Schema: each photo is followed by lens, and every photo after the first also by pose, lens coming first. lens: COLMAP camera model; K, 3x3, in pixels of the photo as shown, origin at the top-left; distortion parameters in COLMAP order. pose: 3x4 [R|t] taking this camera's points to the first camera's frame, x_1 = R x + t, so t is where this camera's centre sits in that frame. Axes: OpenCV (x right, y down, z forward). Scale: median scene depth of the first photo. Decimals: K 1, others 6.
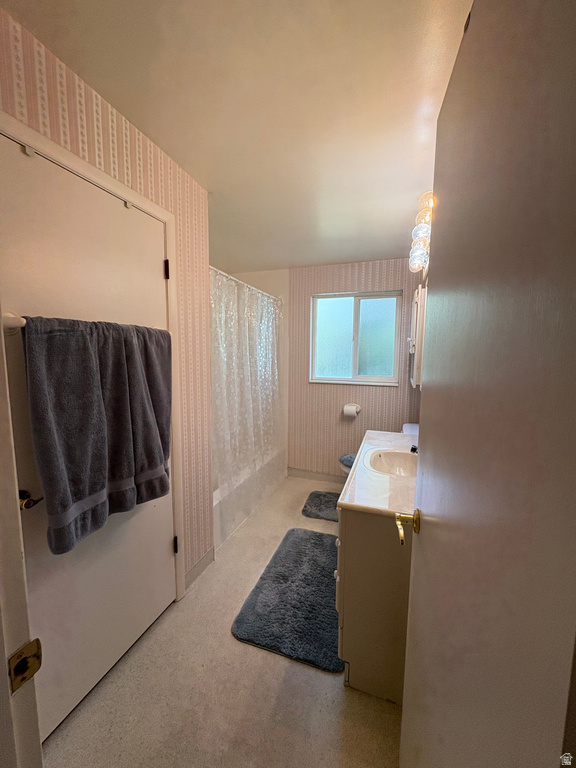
lens RADIAL K [[306.2, 0, 287.5], [0, 306.2, 385.2], [0, 0, 1]] dist [-0.000622, 0.000084]
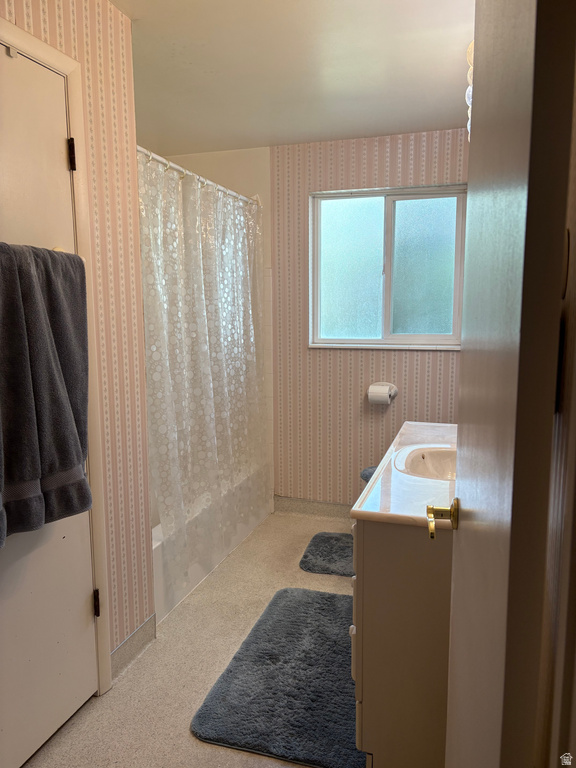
lens RADIAL K [[560.8, 0, 289.7], [0, 560.8, 382.8], [0, 0, 1]] dist [0.027001, -0.029882]
pose [[0.999301, -0.017889, 0.032814, -0.002546], [0.016567, 0.999058, 0.040118, 0.030337], [-0.033500, -0.039547, 0.998656, -0.121076]]
